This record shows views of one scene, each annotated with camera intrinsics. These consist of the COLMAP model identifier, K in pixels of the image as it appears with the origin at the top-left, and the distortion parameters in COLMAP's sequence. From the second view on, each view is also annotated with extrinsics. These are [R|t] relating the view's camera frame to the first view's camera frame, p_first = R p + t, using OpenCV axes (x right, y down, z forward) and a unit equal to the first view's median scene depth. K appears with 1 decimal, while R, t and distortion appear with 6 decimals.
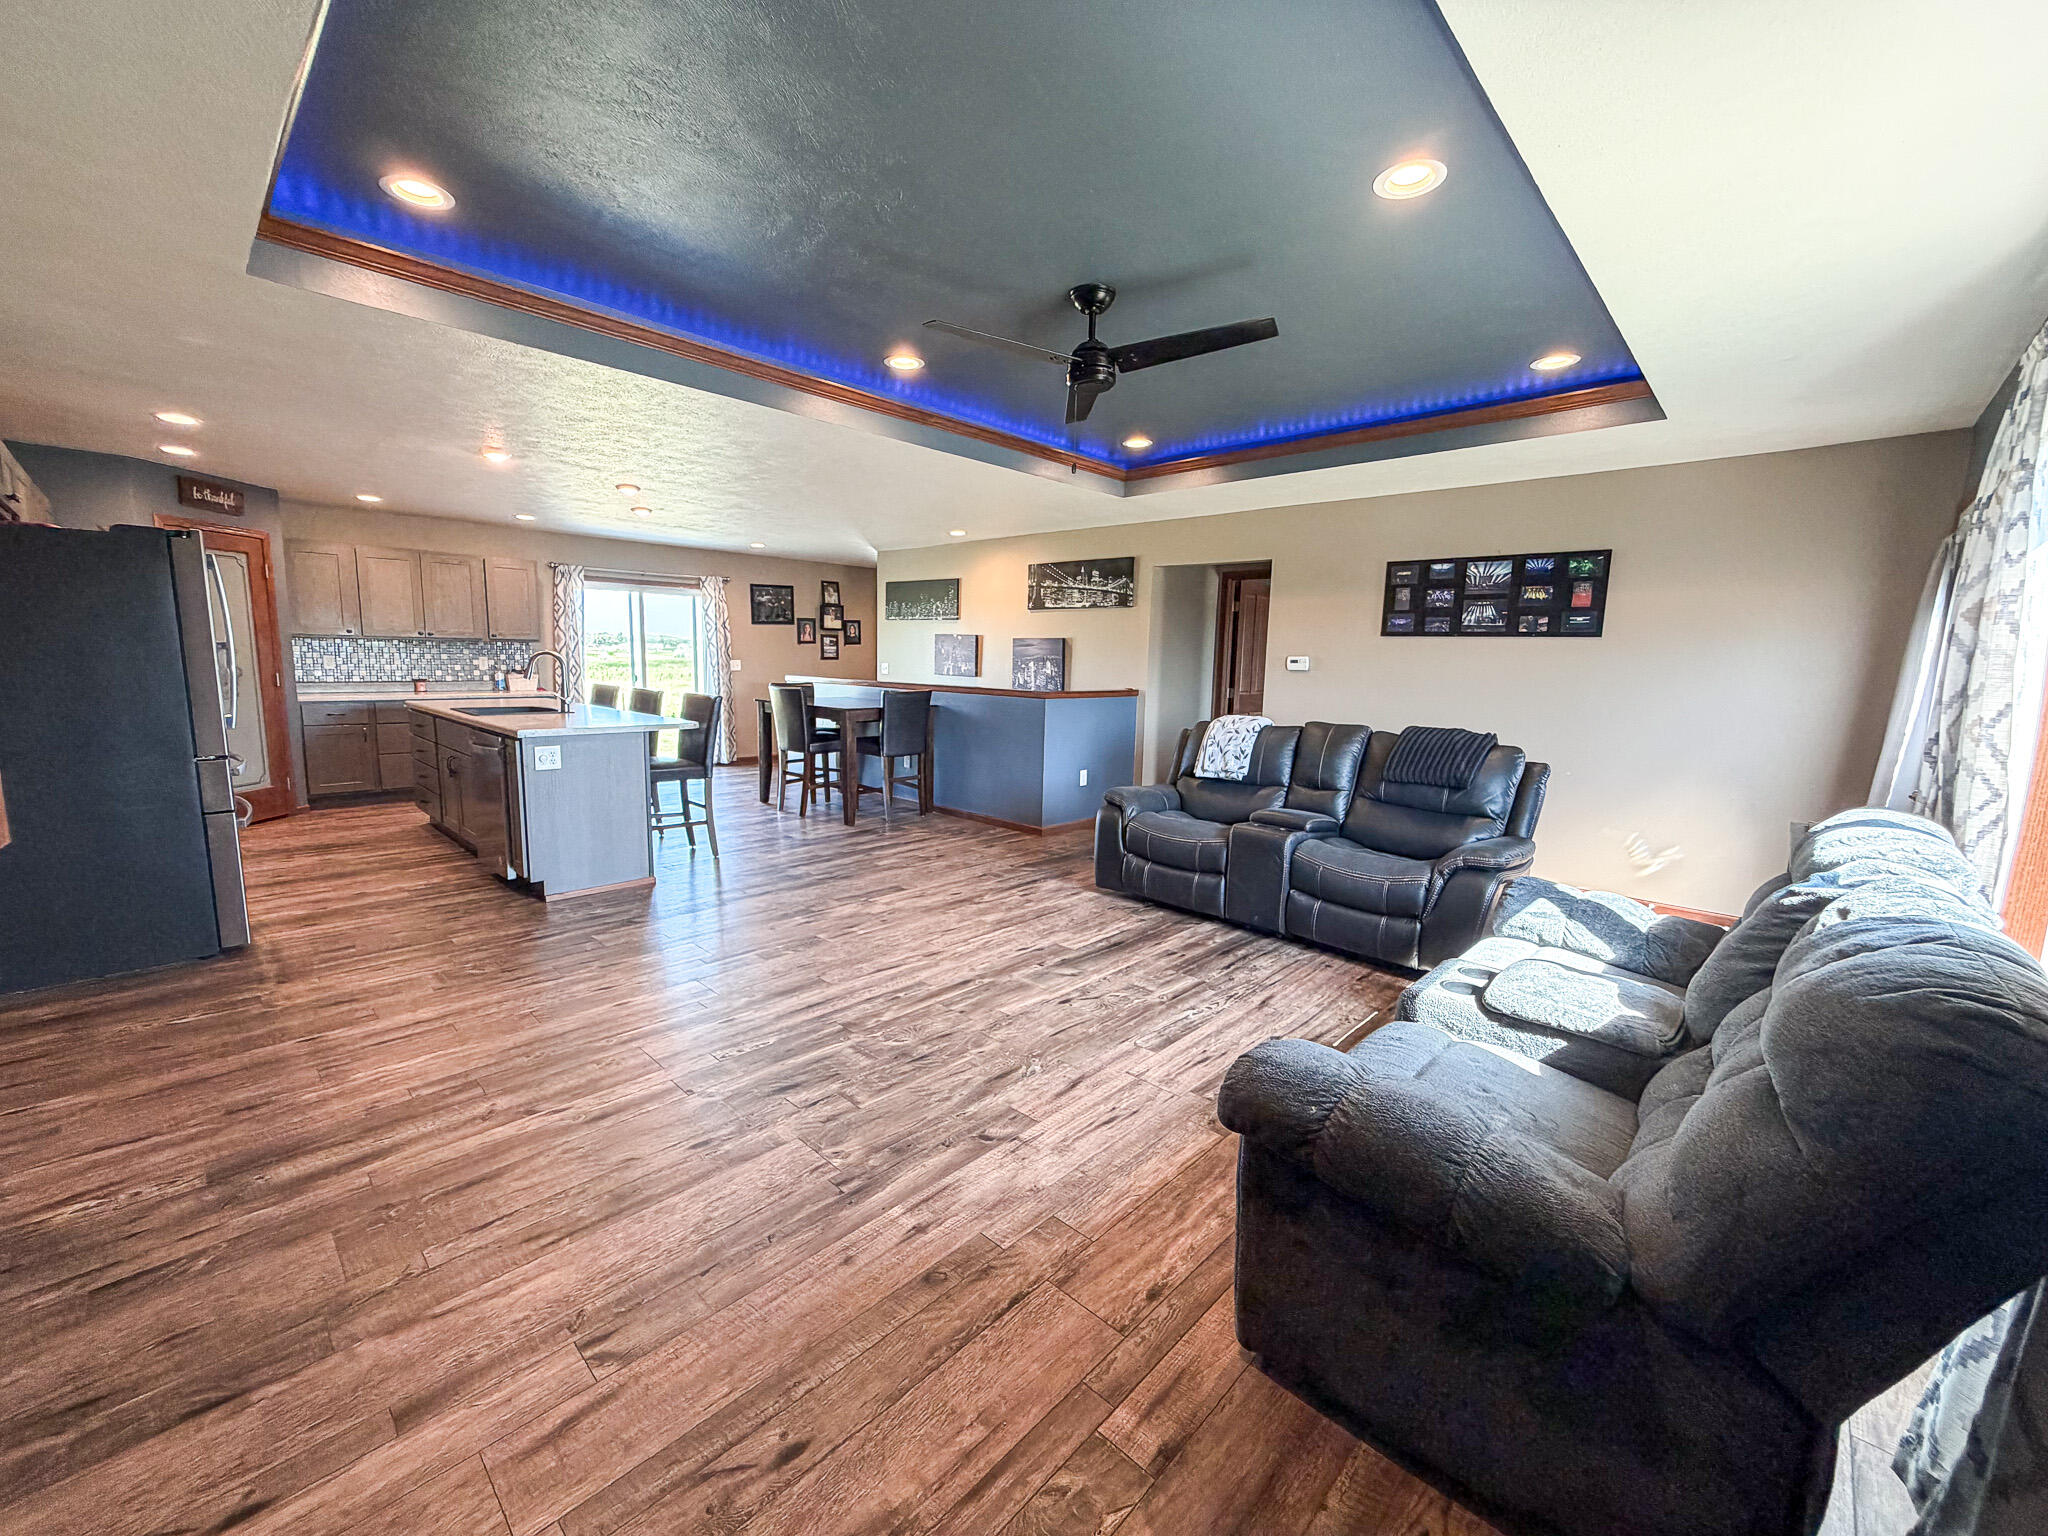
lens RADIAL K [[818.1, 0, 1015.4], [0, 818.1, 771.3], [0, 0, 1]] dist [-0.001855, 0.000184]
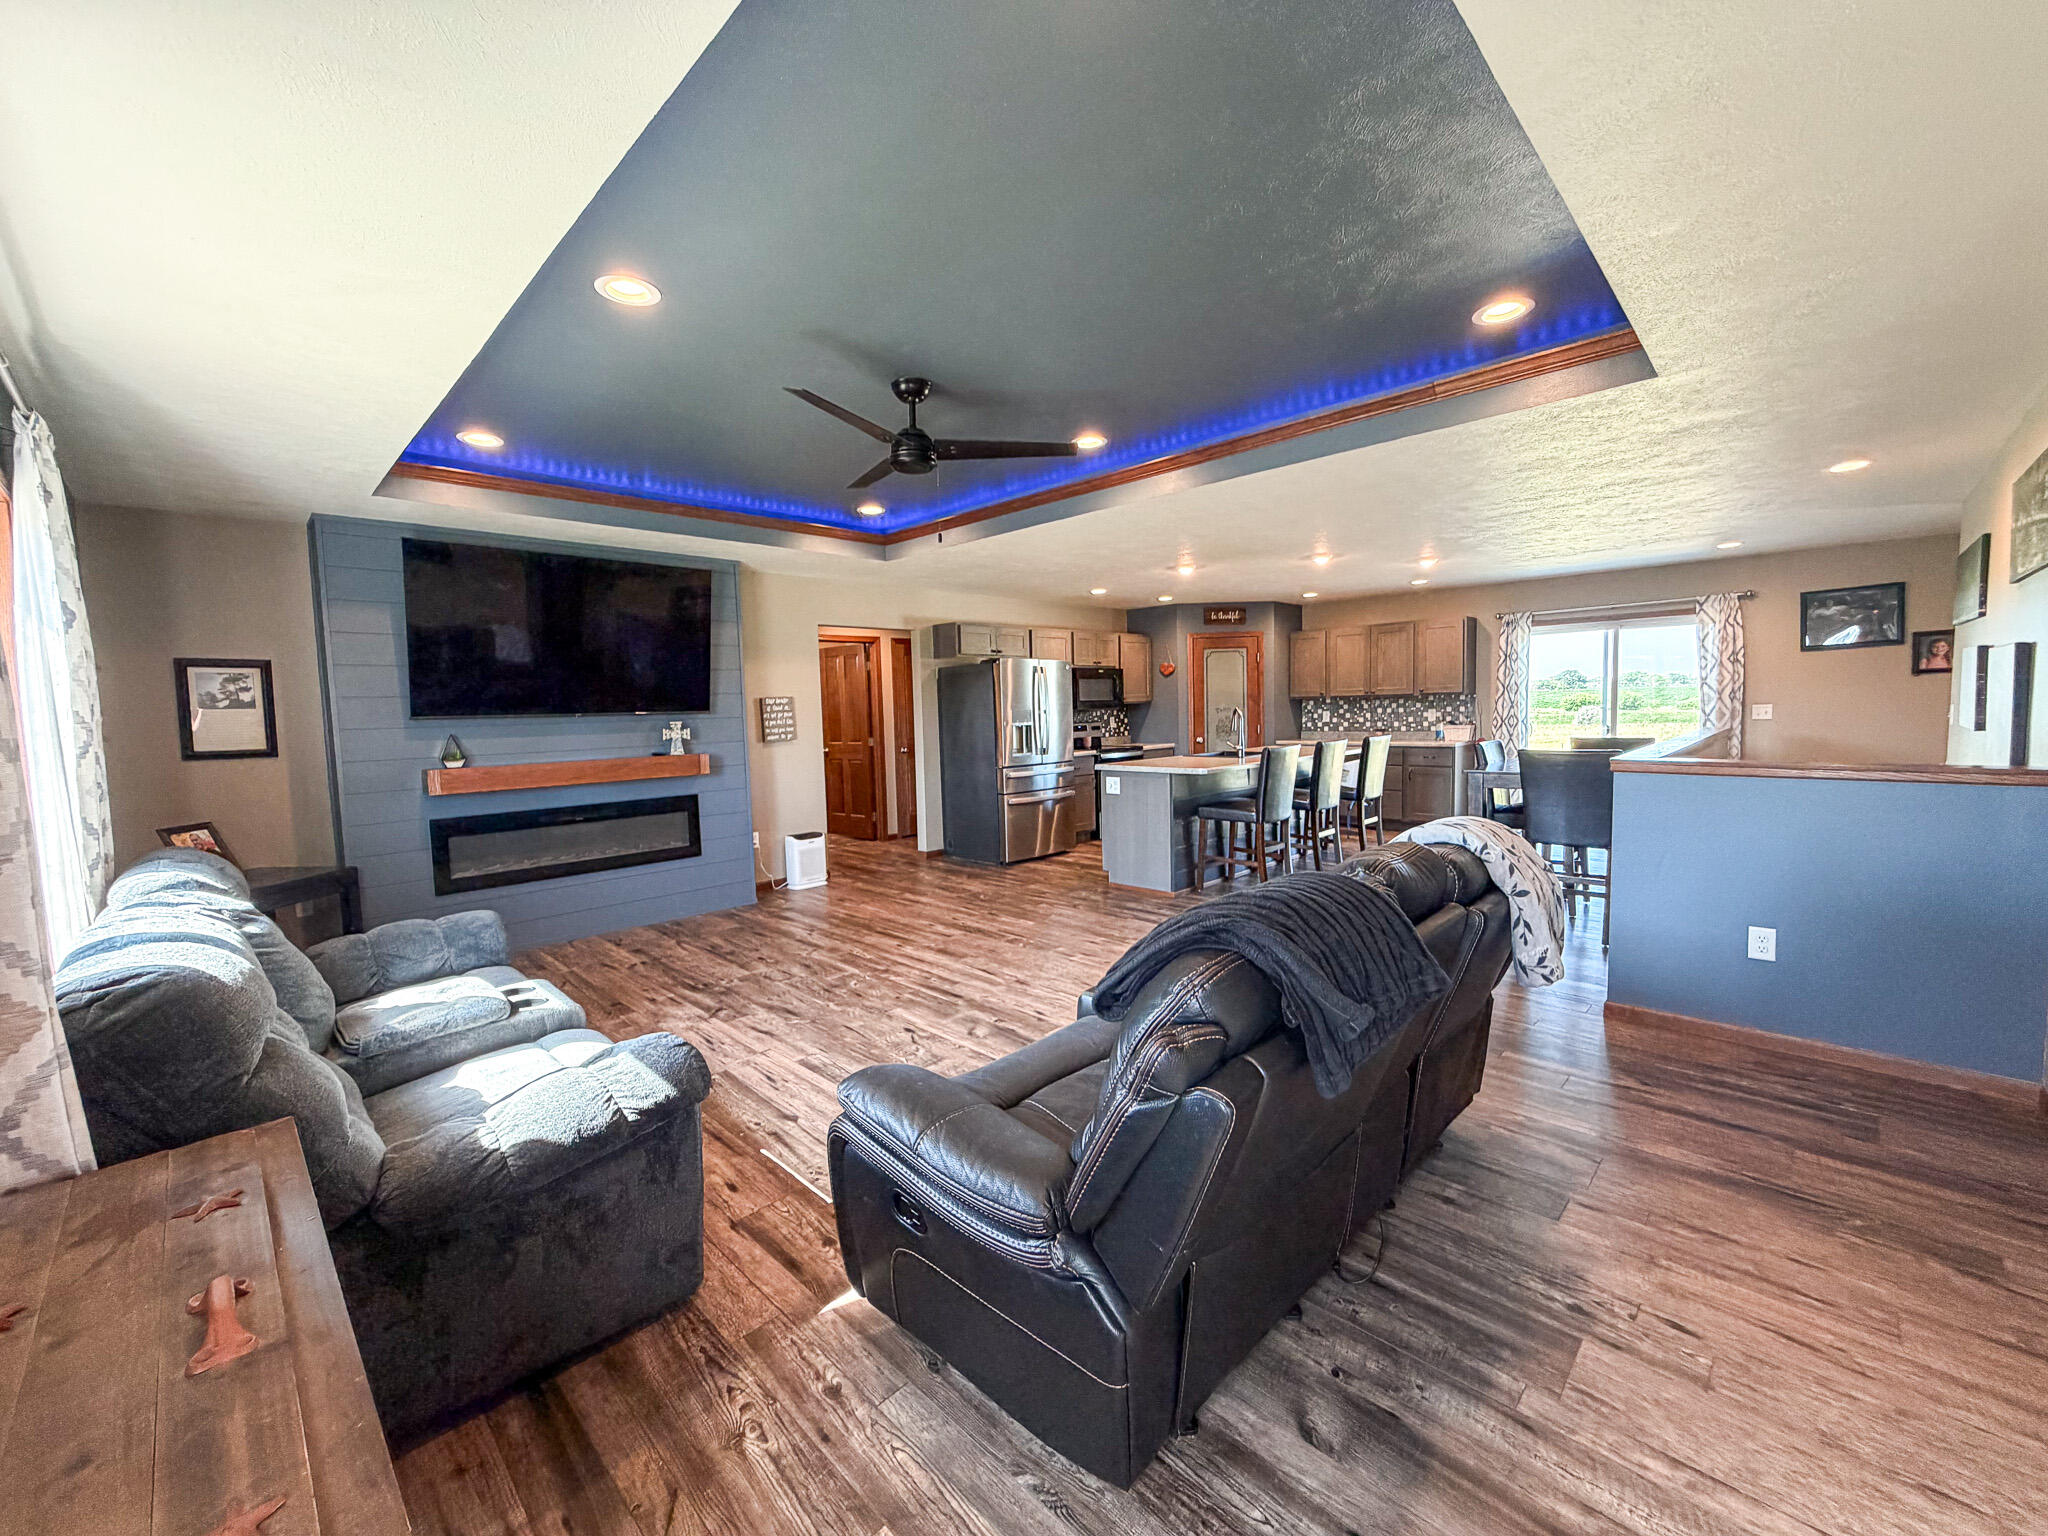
lens RADIAL K [[818.1, 0, 1013.9], [0, 818.1, 767.3], [0, 0, 1]] dist [-0.001855, 0.000184]
pose [[-0.022085, 0.052676, -0.998367, 0.792228], [-0.114944, 0.991855, 0.054875, -0.098602], [0.993126, 0.115969, -0.015850, 0.787920]]
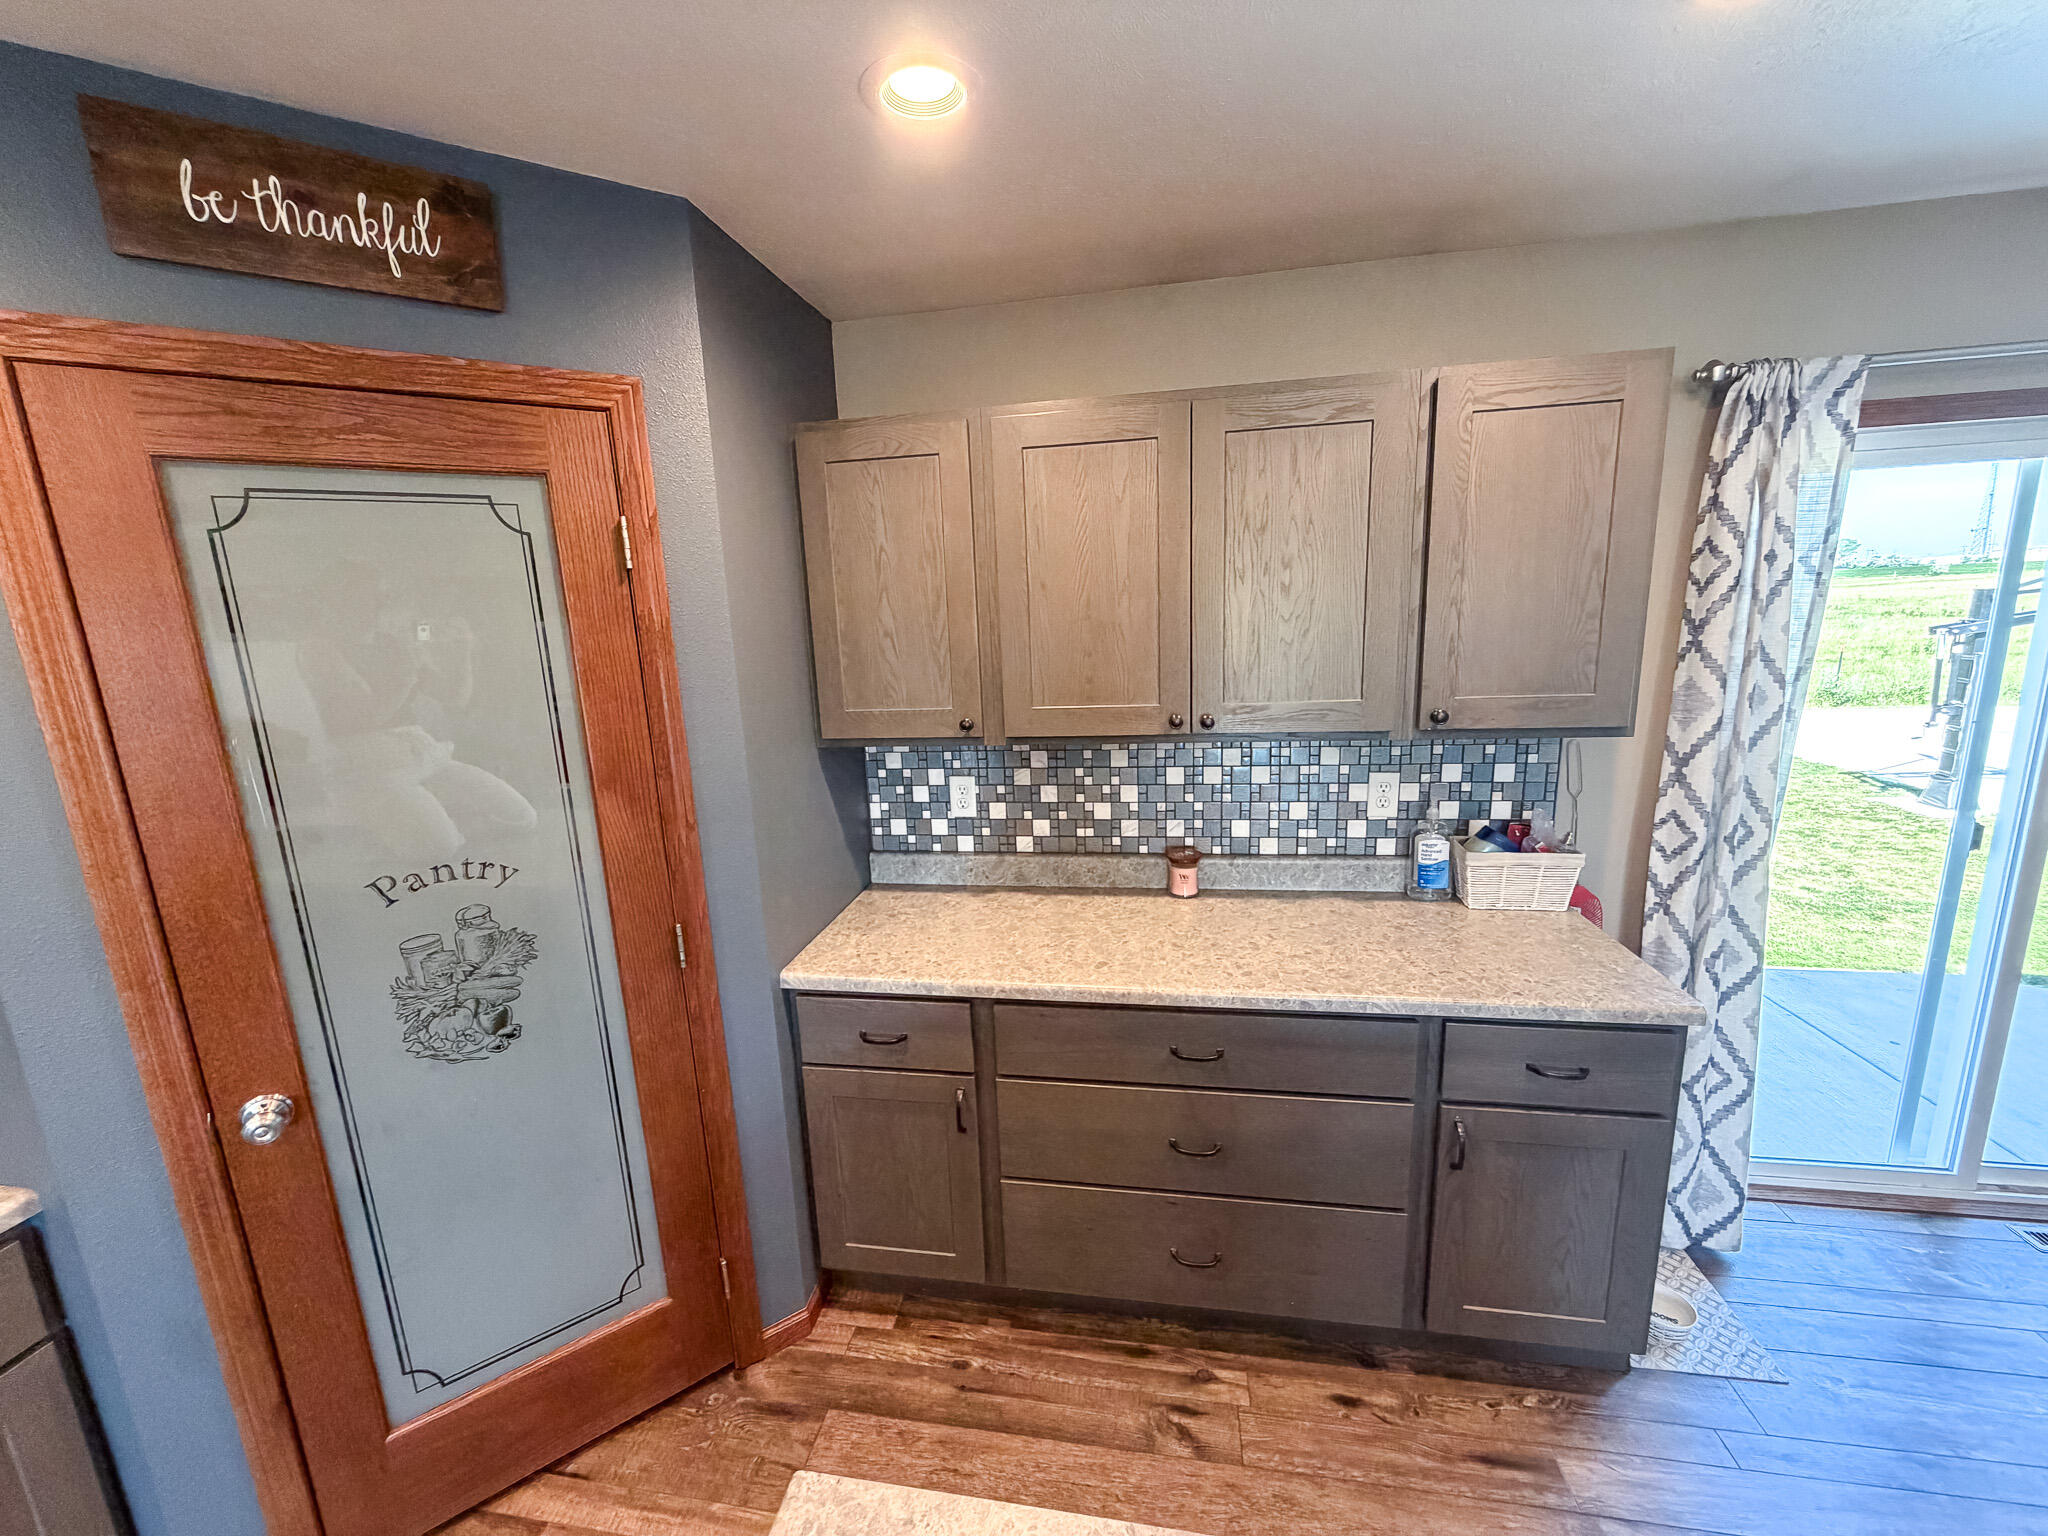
lens RADIAL K [[818.1, 0, 1015.3], [0, 818.1, 767.7], [0, 0, 1]] dist [-0.001855, 0.000184]
pose [[0.556405, 0.115929, -0.822784, -0.834383], [-0.061785, 0.993250, 0.098165, -0.273139], [0.828611, -0.003784, 0.559812, 1.255700]]
